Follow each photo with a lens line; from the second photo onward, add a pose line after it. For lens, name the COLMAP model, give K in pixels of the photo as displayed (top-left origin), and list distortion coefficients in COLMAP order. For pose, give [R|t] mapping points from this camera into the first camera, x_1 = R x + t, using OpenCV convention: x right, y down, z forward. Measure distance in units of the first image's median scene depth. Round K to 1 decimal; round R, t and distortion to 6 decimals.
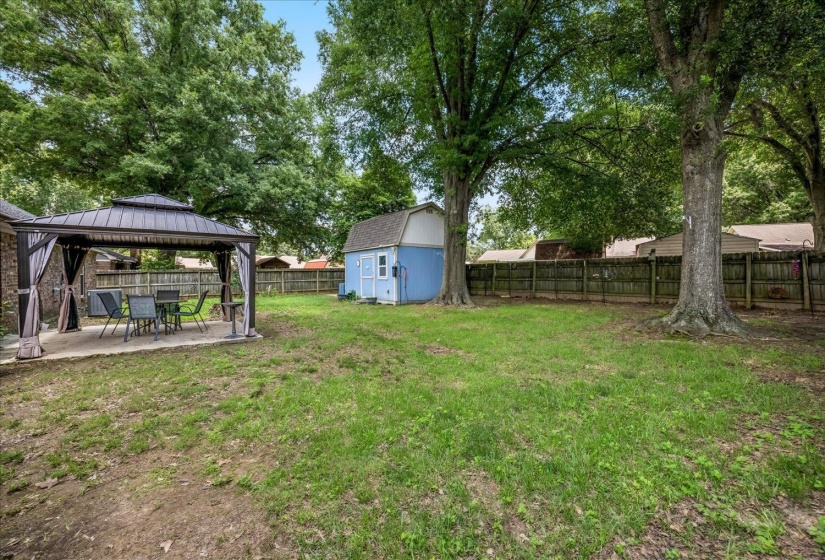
lens RADIAL K [[389.7, 0, 421.9], [0, 389.7, 277.6], [0, 0, 1]] dist [0.000076, 0.000058]
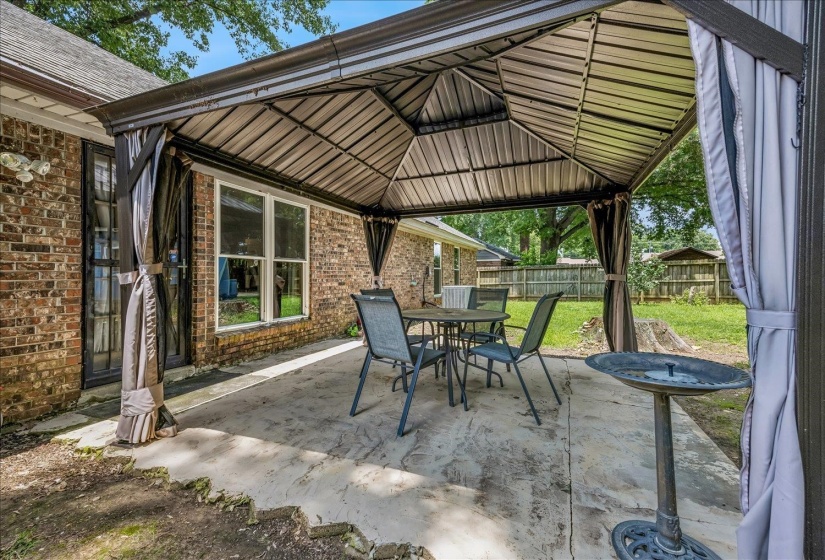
lens RADIAL K [[337.0, 0, 412.5], [0, 337.0, 280.0], [0, 0, 1]] dist [0.033529, 0.000136]
pose [[0.539114, 0.007747, -0.842197, -0.186080], [-0.007205, 0.999964, 0.004586, 0.011562], [0.842202, 0.003596, 0.539150, 0.369581]]
